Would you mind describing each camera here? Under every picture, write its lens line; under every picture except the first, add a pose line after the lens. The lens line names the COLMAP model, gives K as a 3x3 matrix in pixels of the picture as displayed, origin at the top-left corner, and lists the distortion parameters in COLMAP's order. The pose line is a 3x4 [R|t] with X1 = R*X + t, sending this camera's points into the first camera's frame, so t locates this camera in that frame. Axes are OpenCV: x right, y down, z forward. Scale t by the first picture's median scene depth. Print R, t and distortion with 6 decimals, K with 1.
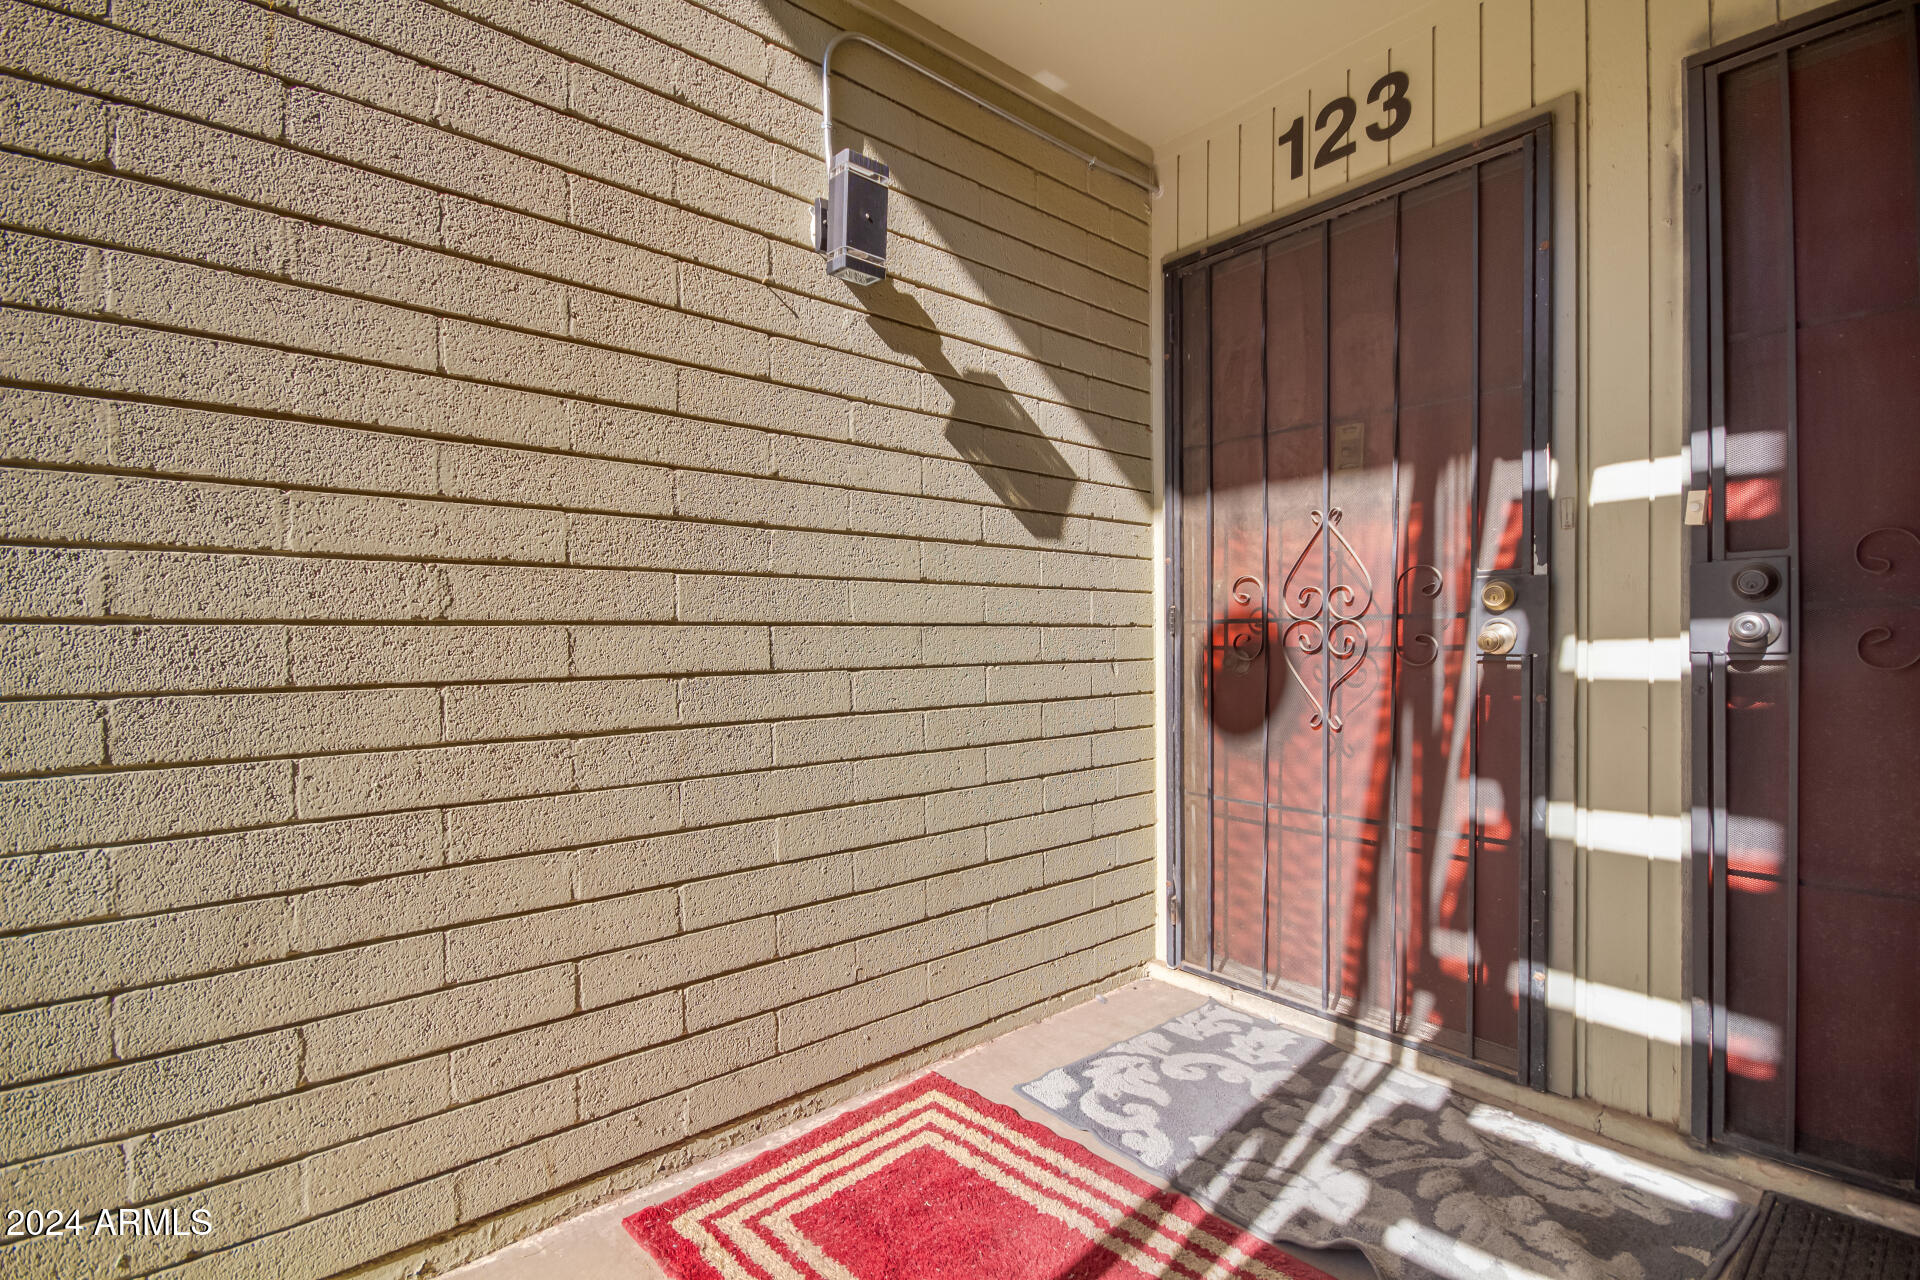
lens RADIAL K [[890.4, 0, 955.6], [0, 890.4, 639.9], [0, 0, 1]] dist [-0.001549, -0.000173]
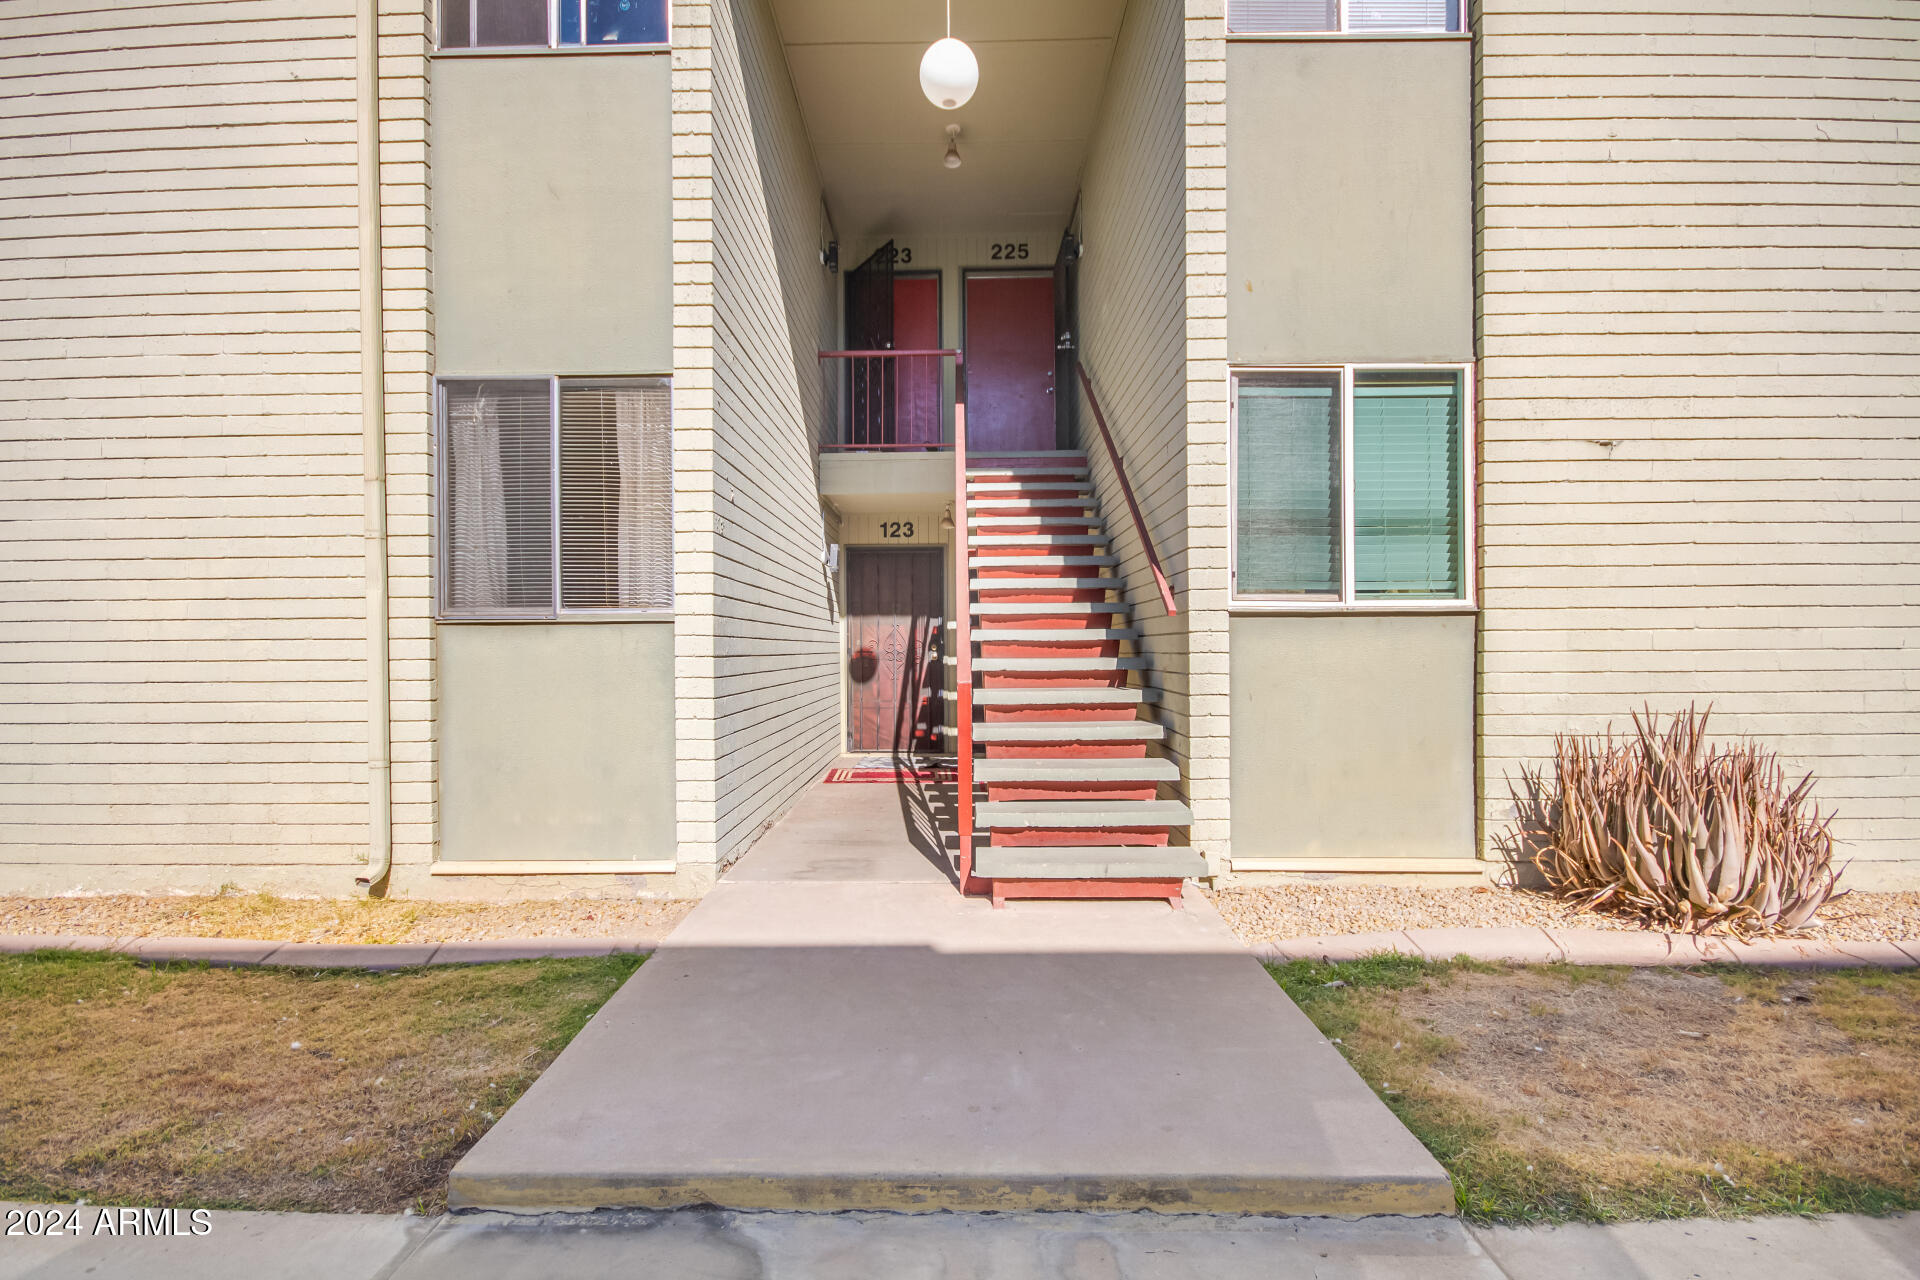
lens RADIAL K [[890.4, 0, 955.8], [0, 890.4, 646.9], [0, 0, 1]] dist [-0.001549, -0.000173]
pose [[0.671728, 0.003626, 0.740789, -2.432651], [-0.003831, 0.999992, -0.001421, -0.040332], [-0.740788, -0.001883, 0.671736, -1.956694]]
